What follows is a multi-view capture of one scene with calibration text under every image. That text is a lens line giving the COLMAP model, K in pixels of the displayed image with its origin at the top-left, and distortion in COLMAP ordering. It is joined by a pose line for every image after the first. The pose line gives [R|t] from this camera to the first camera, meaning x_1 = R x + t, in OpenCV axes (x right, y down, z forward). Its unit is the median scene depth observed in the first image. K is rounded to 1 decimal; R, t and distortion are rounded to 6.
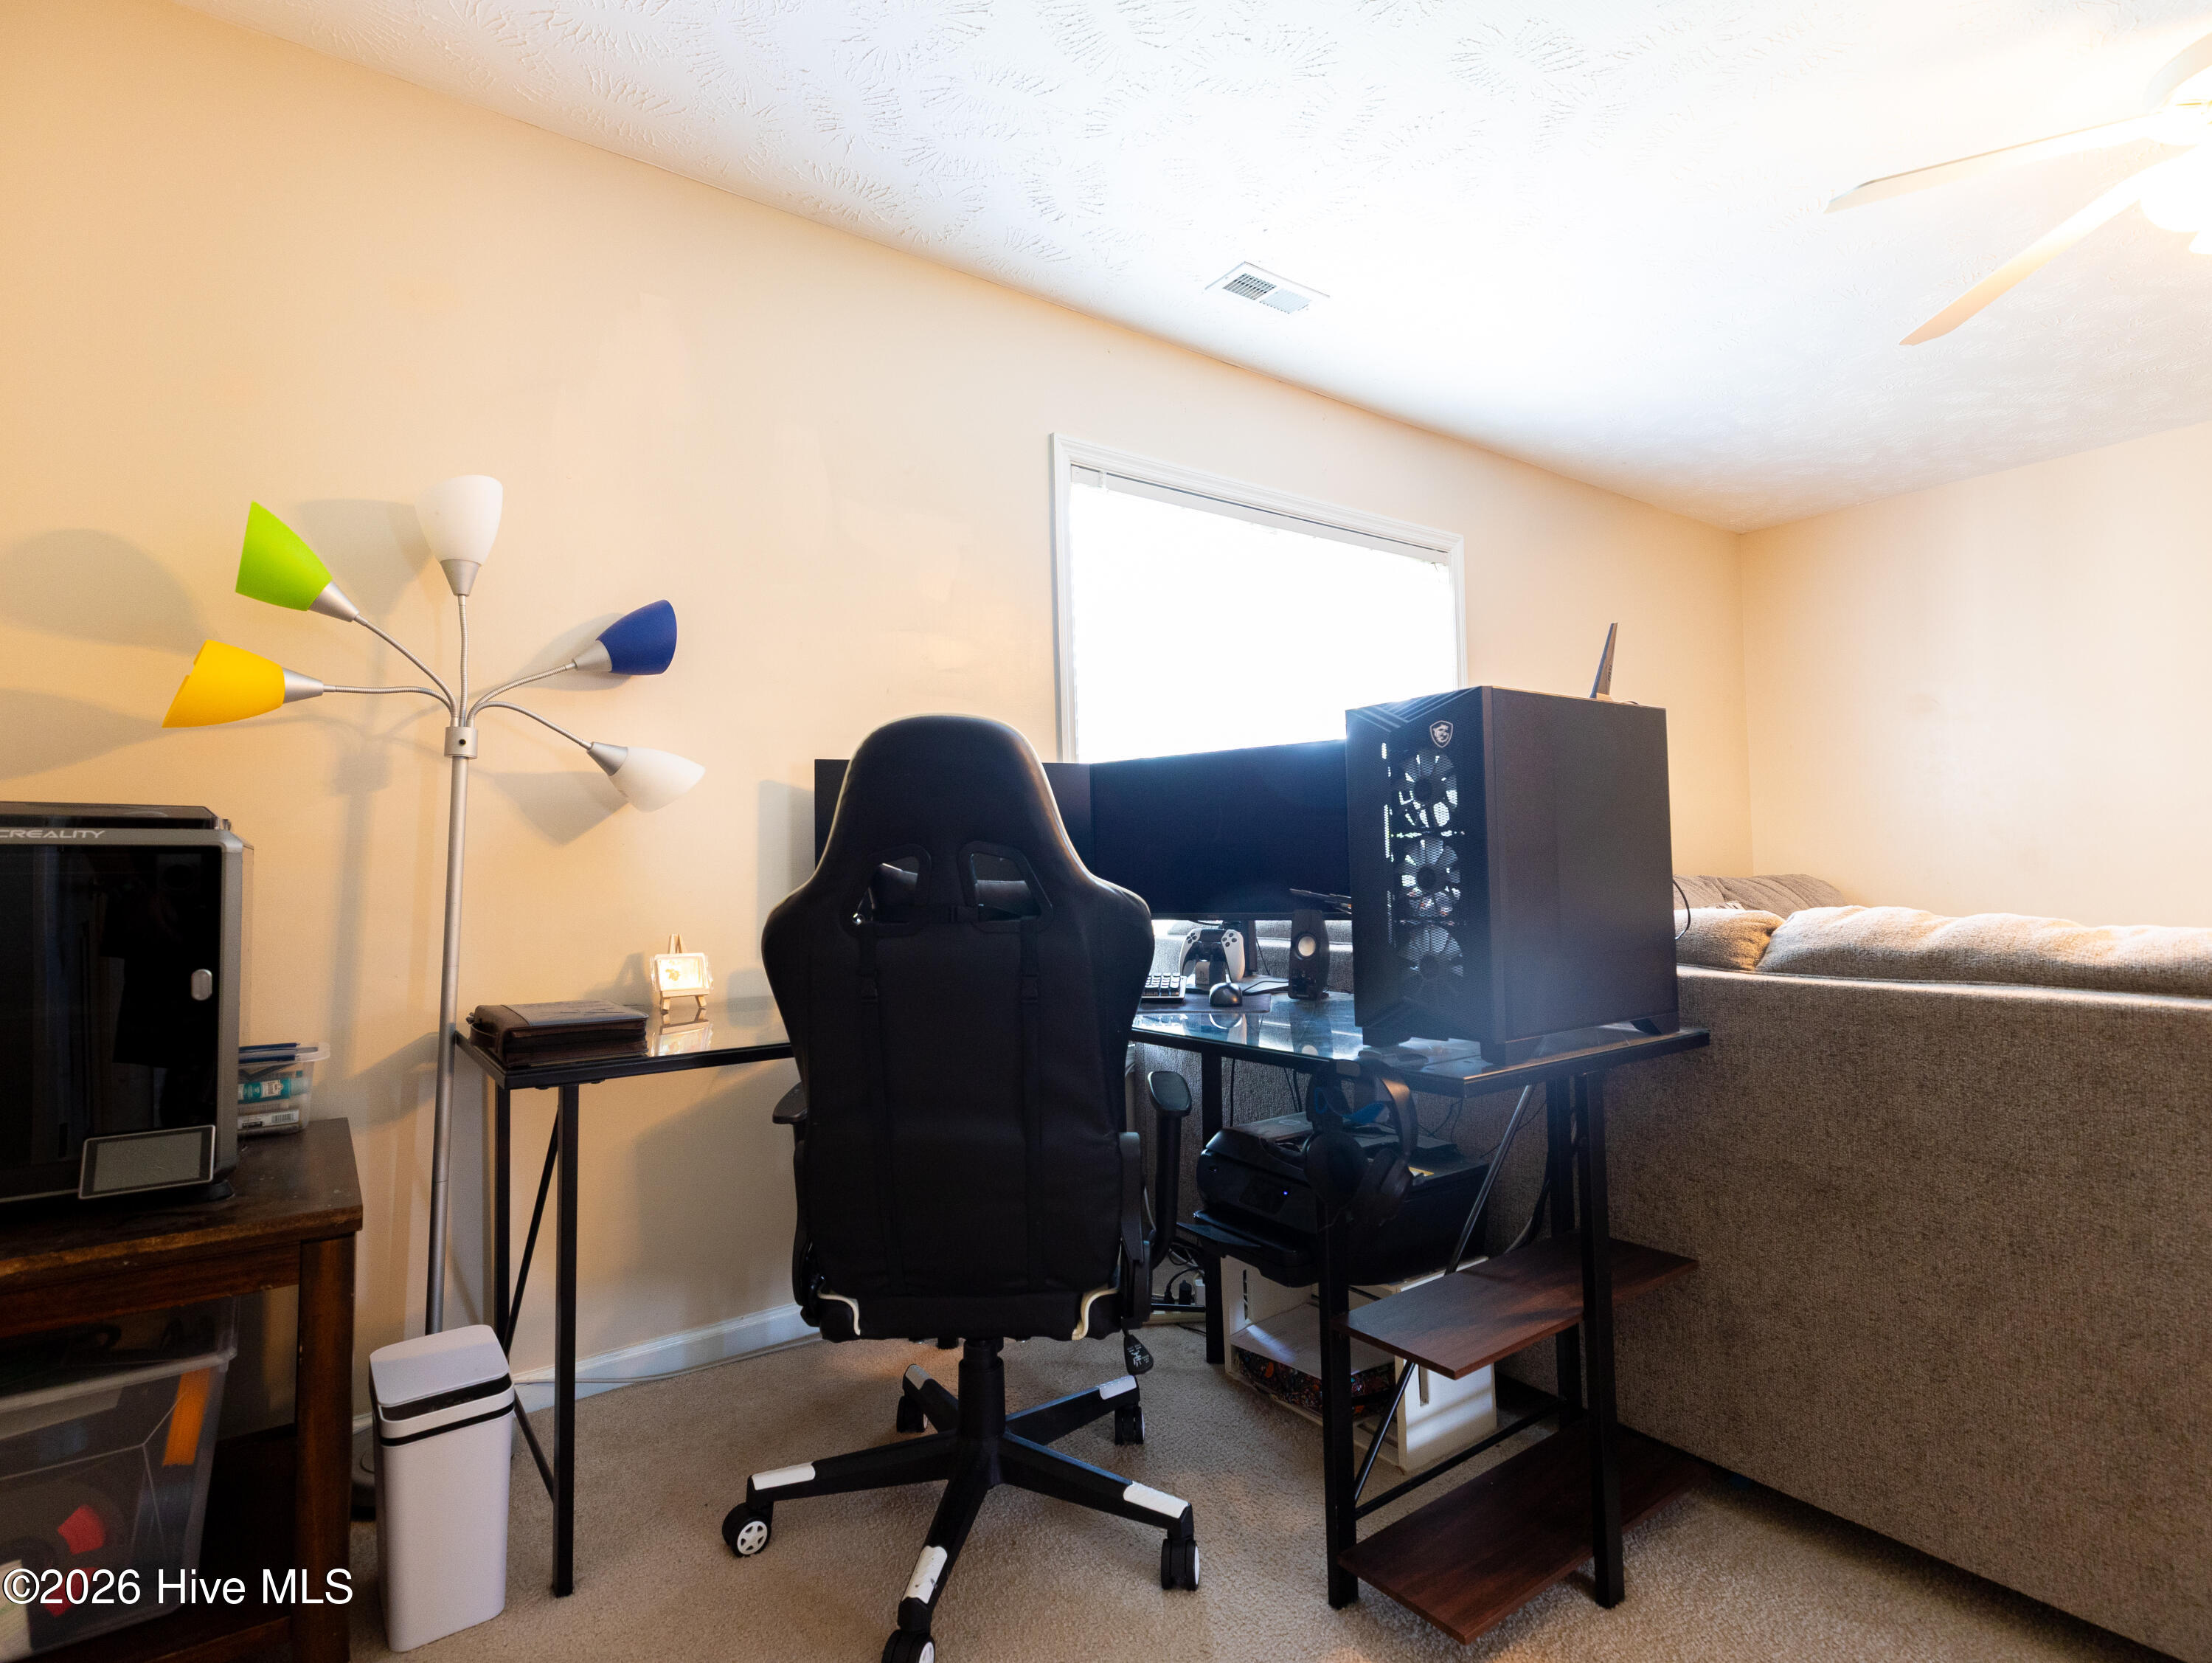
lens RADIAL K [[1111.4, 0, 1111.3], [0, 1111.4, 816.7], [0, 0, 1]] dist [0.007807, -0.000576]
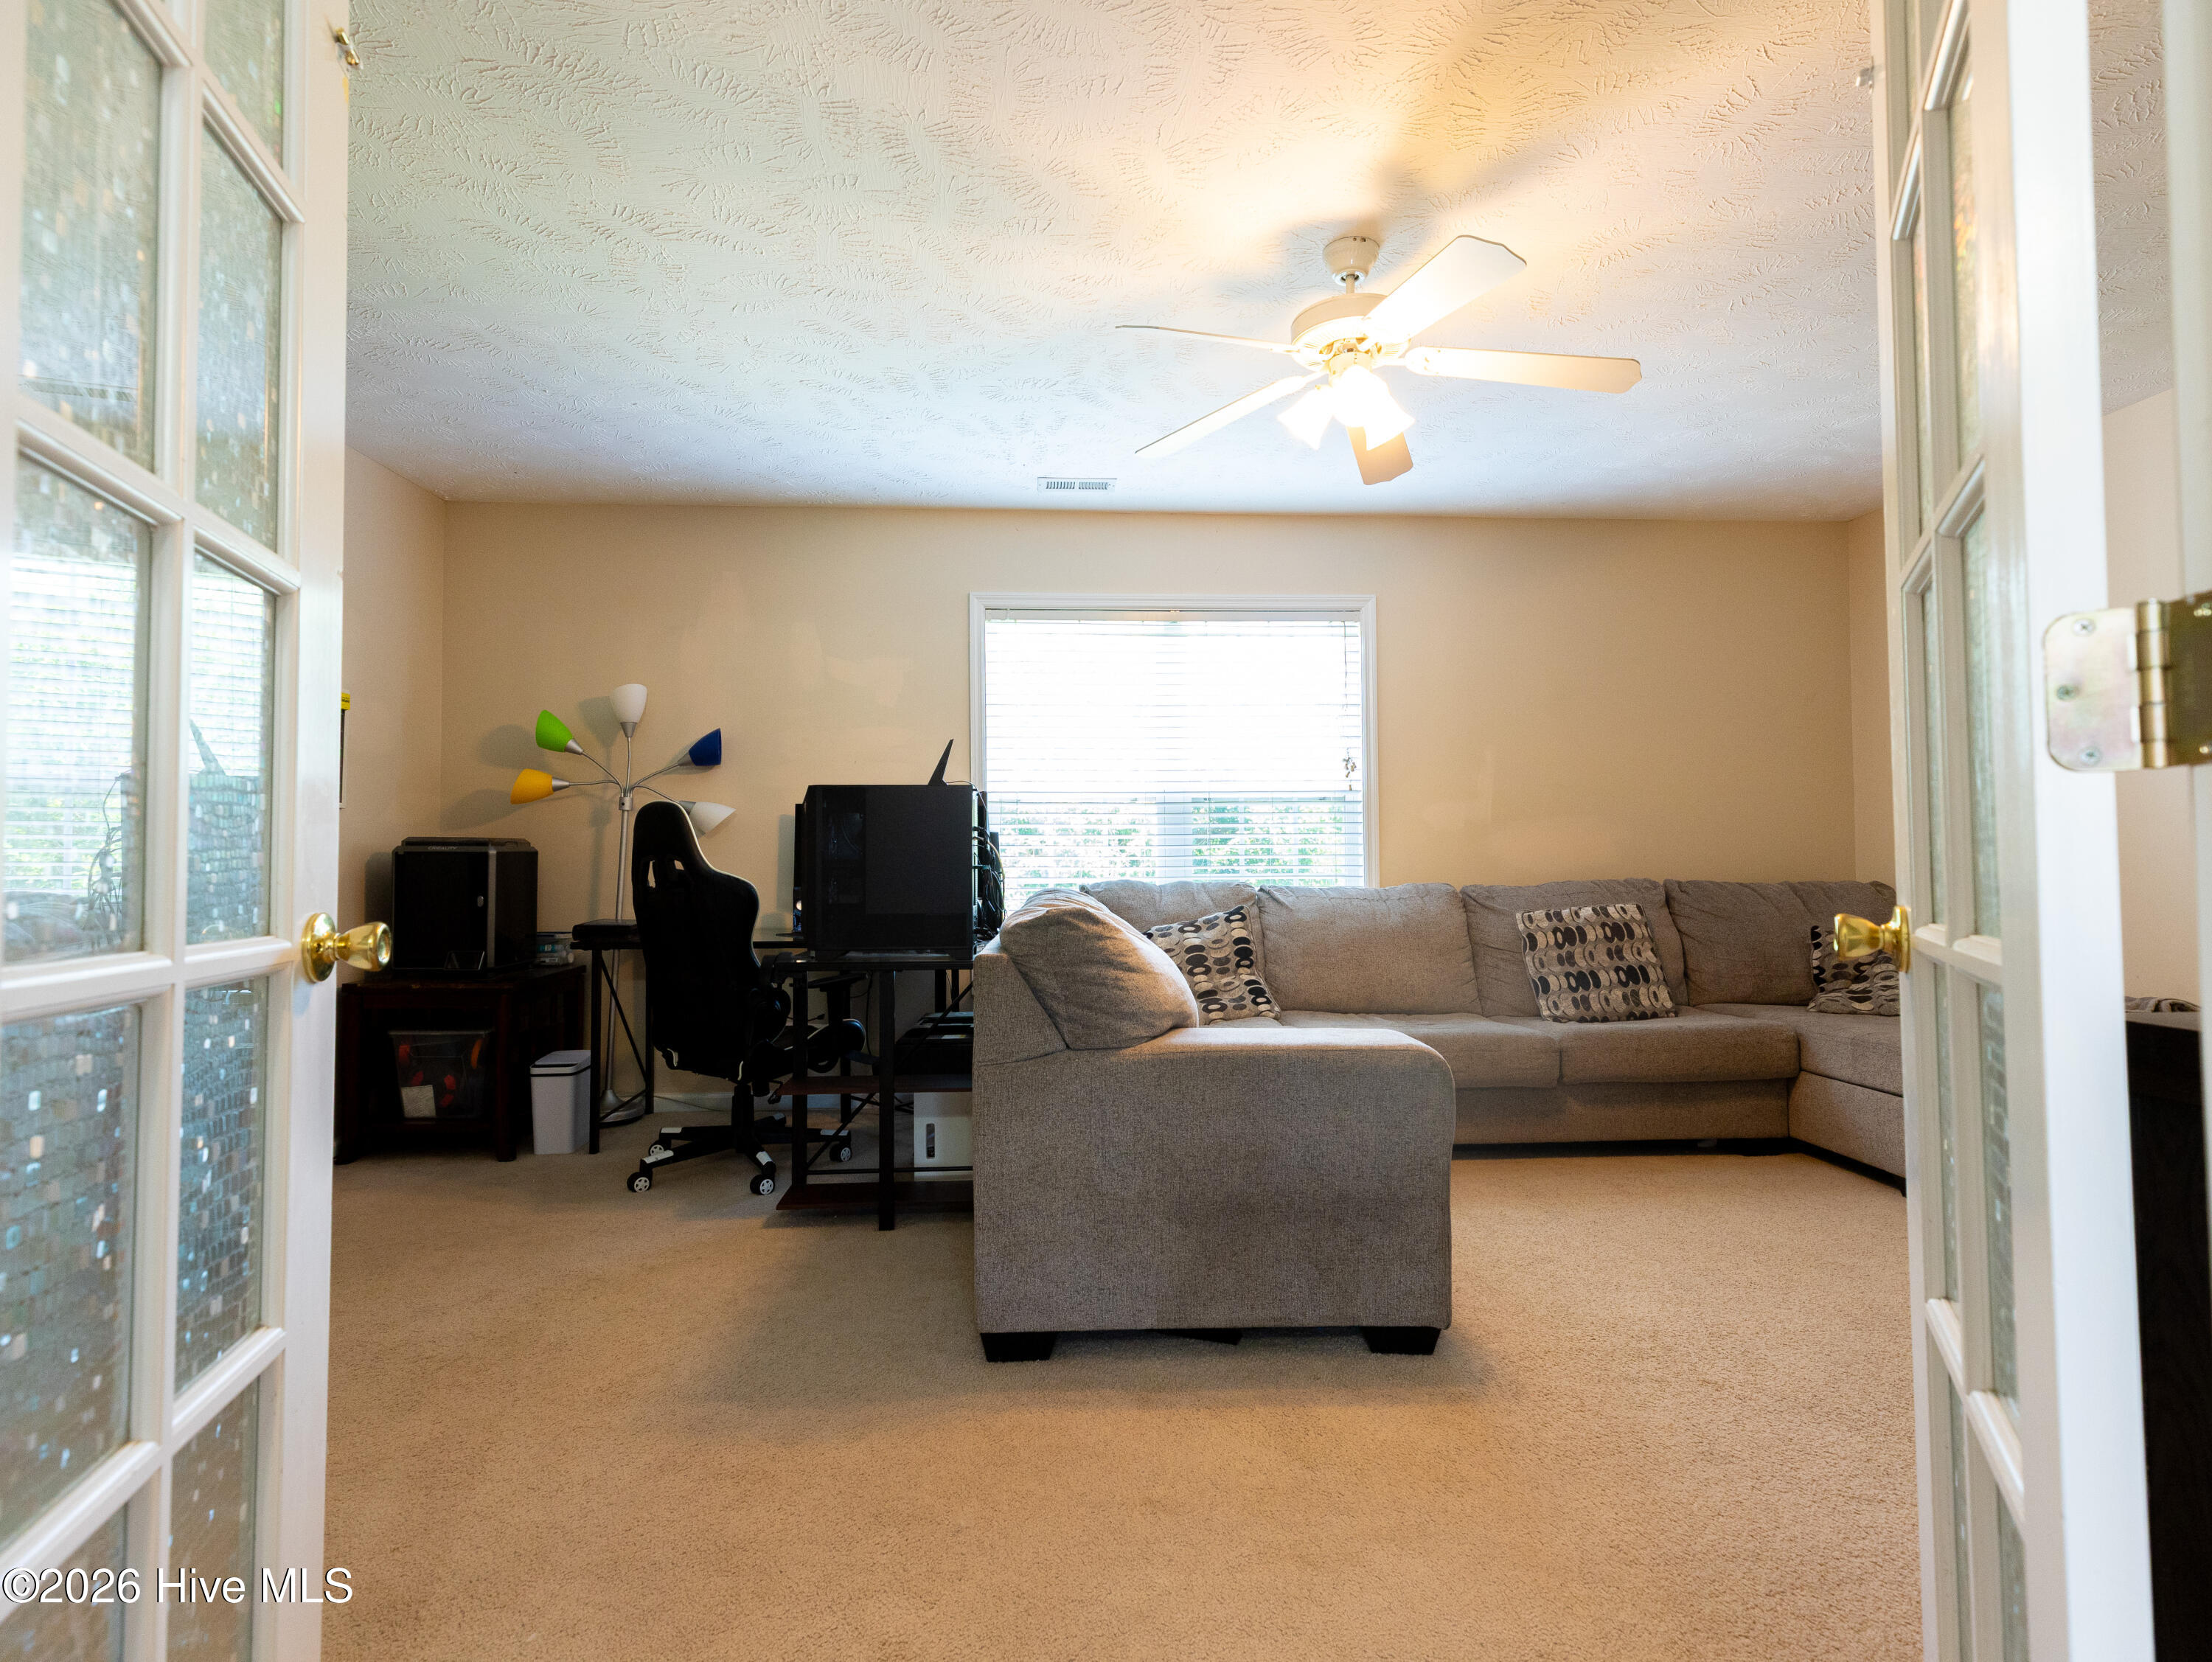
lens RADIAL K [[1111.3, 0, 1093.9], [0, 1111.3, 825.0], [0, 0, 1]] dist [0.007807, -0.000576]
pose [[0.837829, 0.001607, -0.545931, 1.423265], [0.009949, 0.999785, 0.018211, -0.055160], [0.545842, -0.020689, 0.837632, -0.362646]]
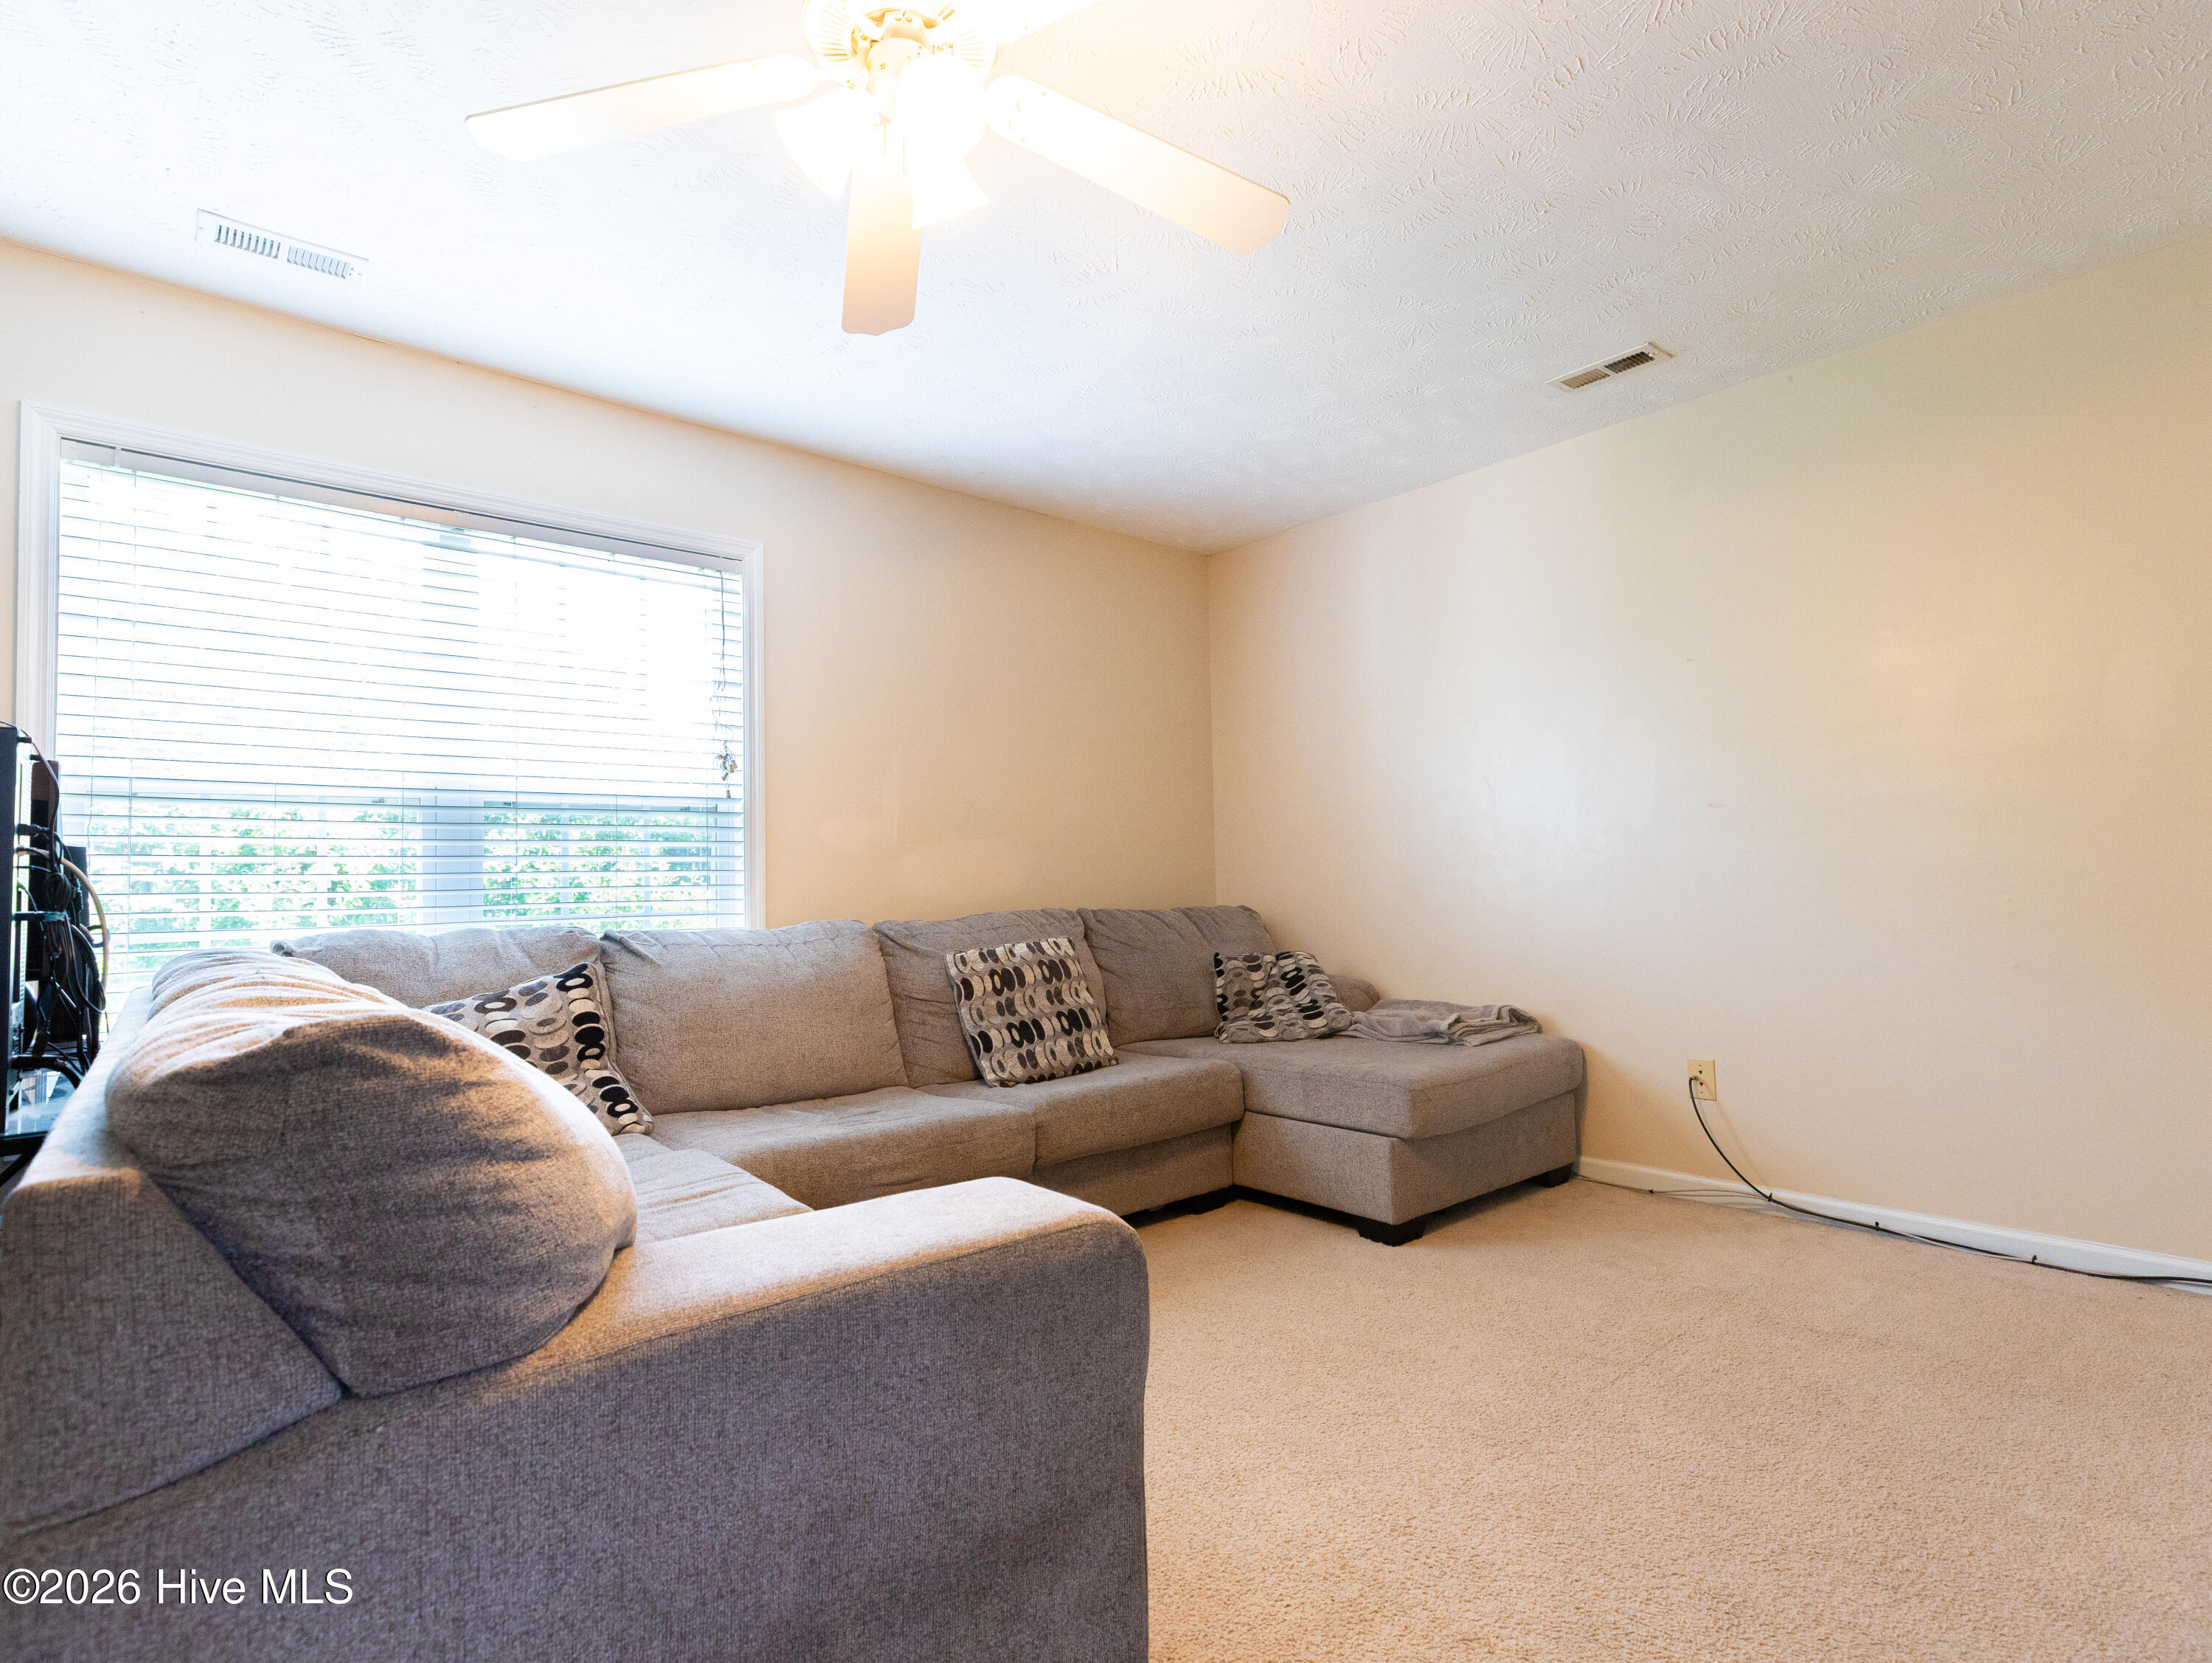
lens RADIAL K [[1111.4, 0, 1095.9], [0, 1111.4, 831.5], [0, 0, 1]] dist [0.007807, -0.000576]
pose [[0.996761, 0.008605, 0.079965, 1.032522], [-0.008189, 0.999951, -0.005536, -0.023002], [-0.080008, 0.004864, 0.996782, 0.117381]]
